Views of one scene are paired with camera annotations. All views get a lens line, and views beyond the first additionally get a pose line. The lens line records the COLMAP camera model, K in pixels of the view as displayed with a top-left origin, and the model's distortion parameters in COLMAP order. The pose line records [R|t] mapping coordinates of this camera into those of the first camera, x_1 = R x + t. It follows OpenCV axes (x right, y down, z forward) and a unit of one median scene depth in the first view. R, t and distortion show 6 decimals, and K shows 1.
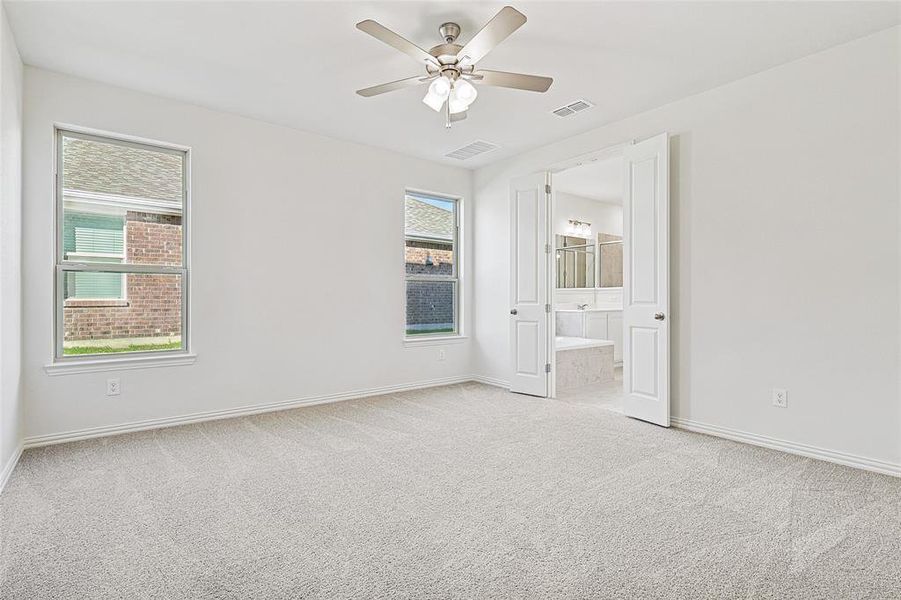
lens RADIAL K [[419.0, 0, 449.8], [0, 419.0, 298.4], [0, 0, 1]] dist [-0.006768, -0.000707]
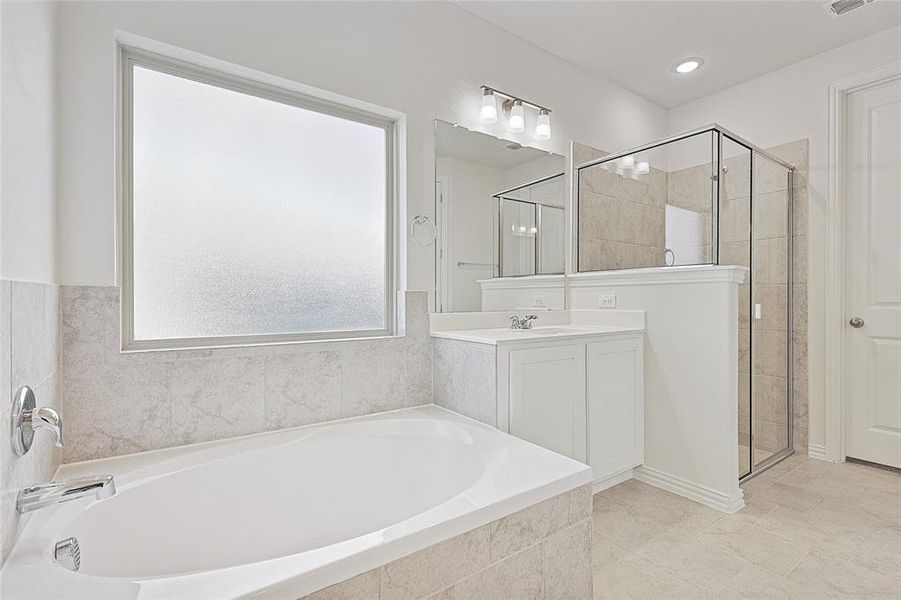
lens RADIAL K [[419.0, 0, 451.0], [0, 419.0, 301.0], [0, 0, 1]] dist [-0.006768, -0.000707]
pose [[0.998777, 0.003810, -0.049294, 0.263445], [-0.003498, 0.999973, 0.006420, -0.001632], [0.049317, -0.006239, 0.998764, 0.602865]]
